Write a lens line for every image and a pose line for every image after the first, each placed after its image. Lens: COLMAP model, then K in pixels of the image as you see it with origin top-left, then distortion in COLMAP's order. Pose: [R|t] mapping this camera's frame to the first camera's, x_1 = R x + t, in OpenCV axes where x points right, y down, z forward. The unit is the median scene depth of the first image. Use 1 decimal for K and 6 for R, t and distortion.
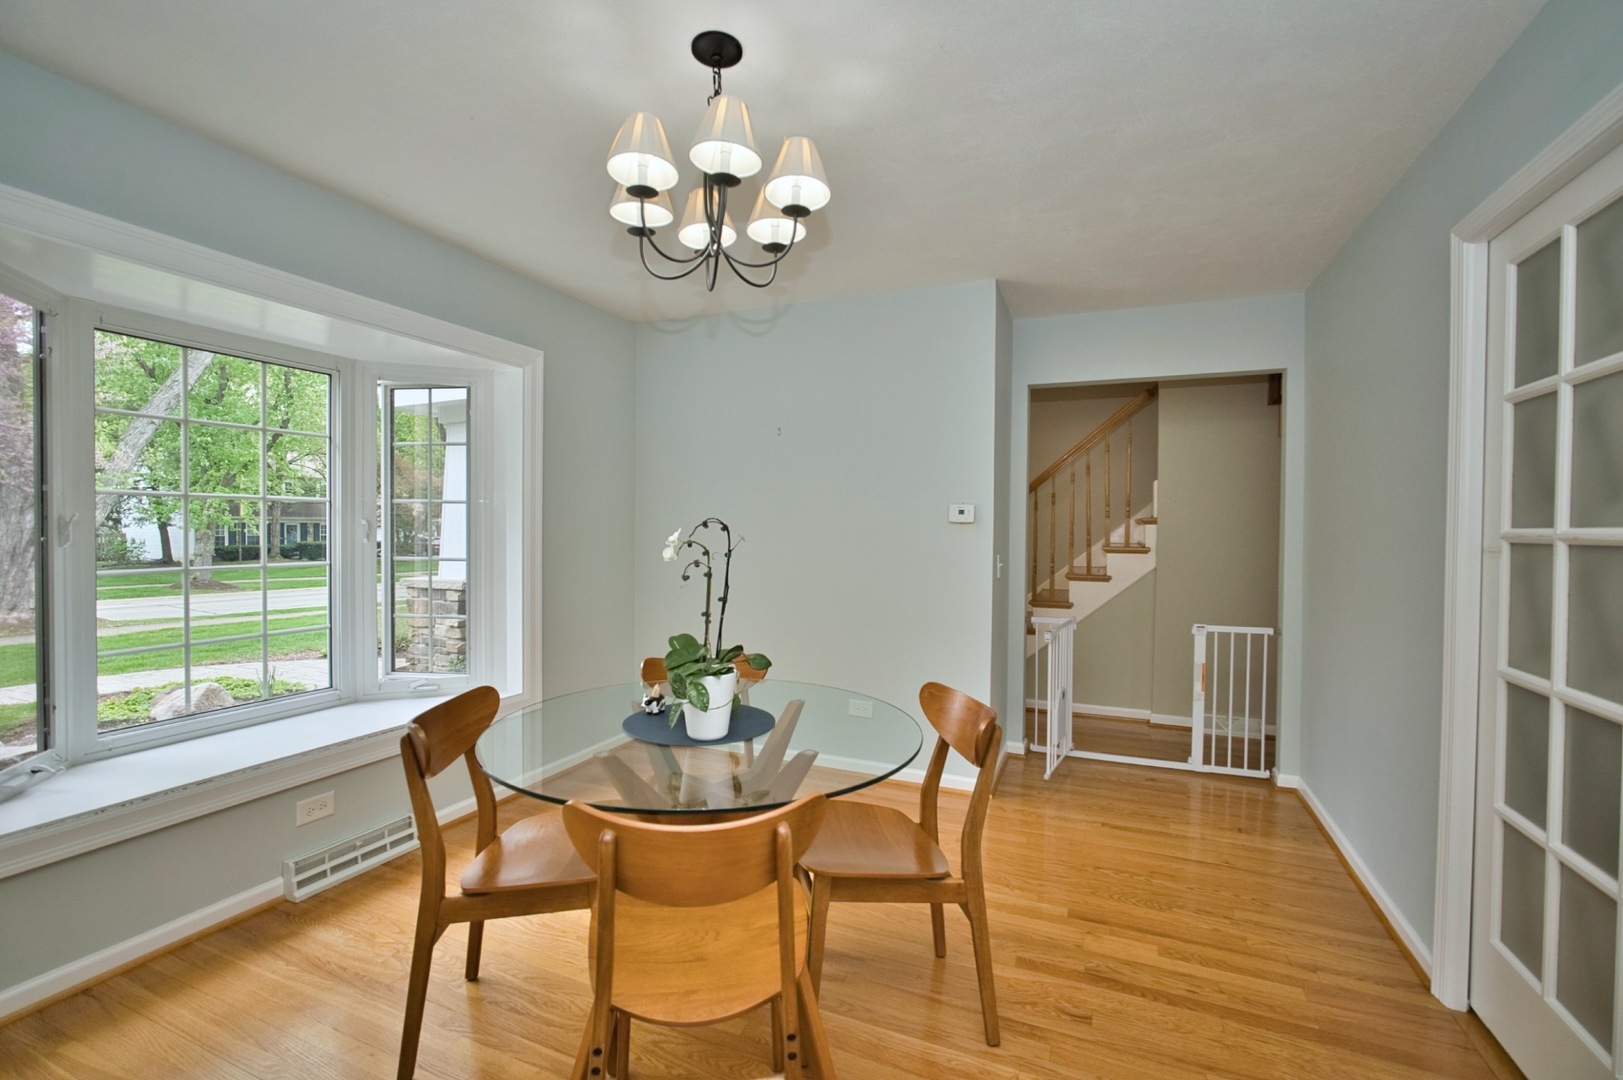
lens RADIAL K [[704.4, 0, 803.8], [0, 704.4, 540.2], [0, 0, 1]] dist [-0.023924, 0.006612]
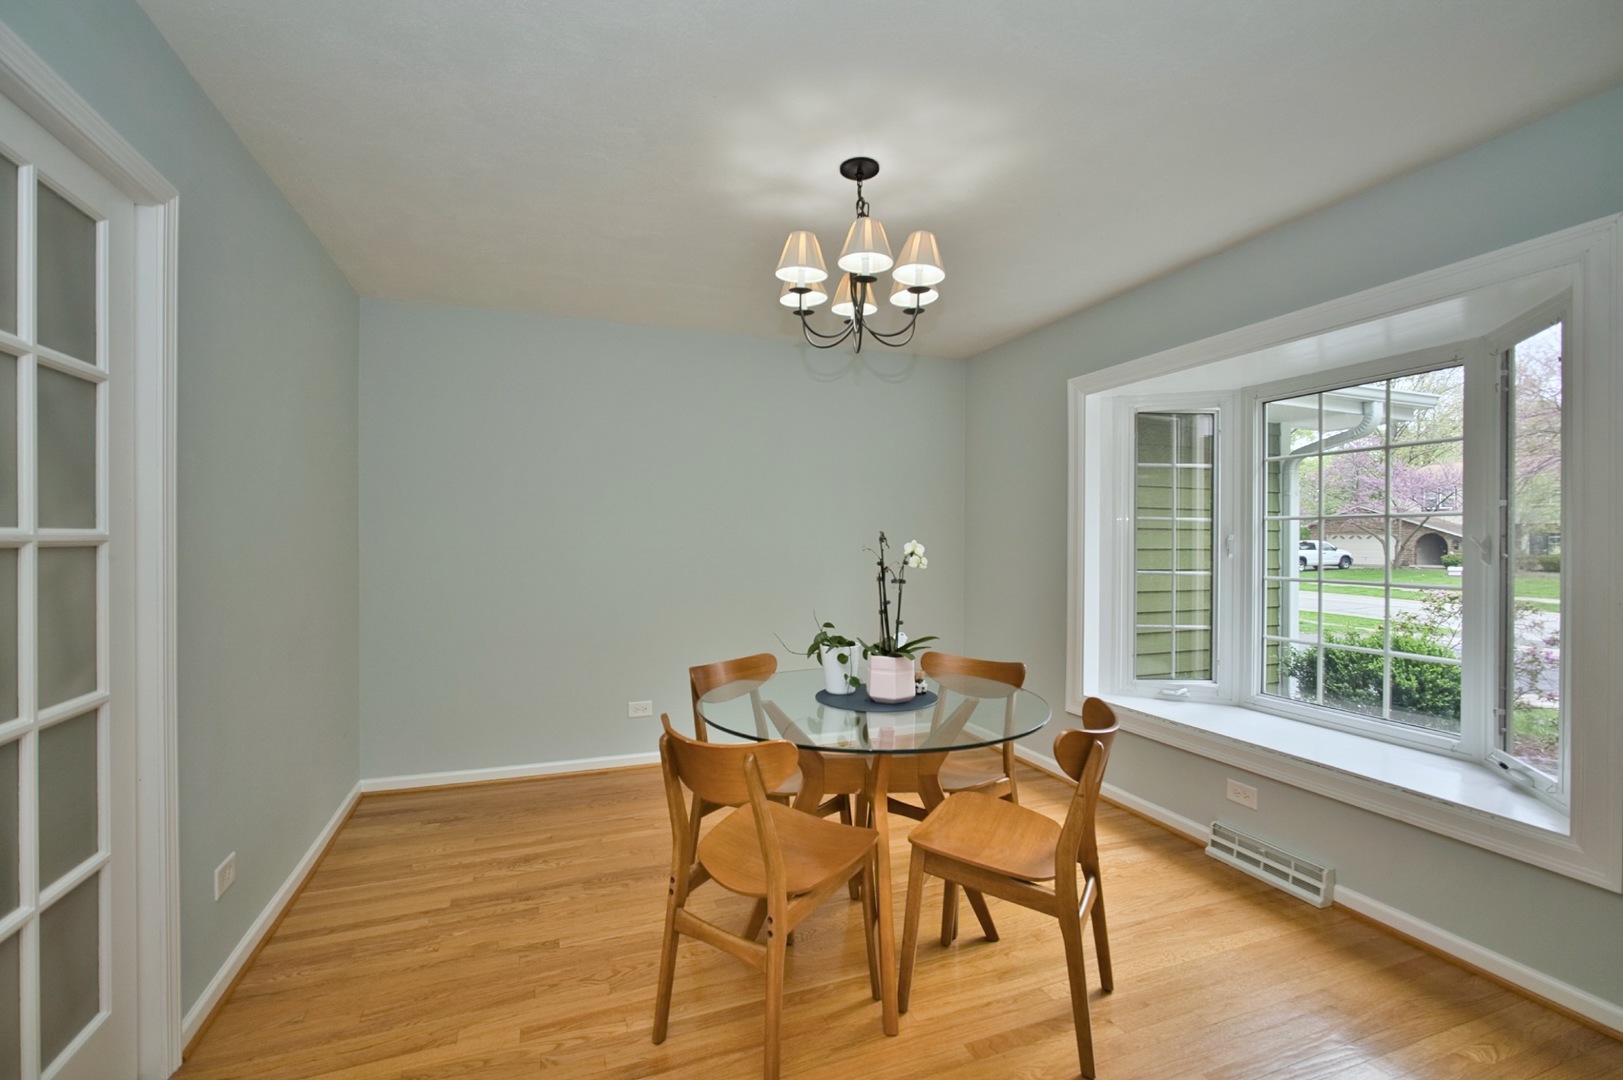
lens RADIAL K [[704.4, 0, 819.3], [0, 704.4, 535.4], [0, 0, 1]] dist [-0.023924, 0.006612]
pose [[-0.704466, -0.014077, -0.709598, 0.548811], [-0.022878, 0.999734, 0.002880, -0.017423], [0.709369, 0.018263, -0.704601, 1.230104]]
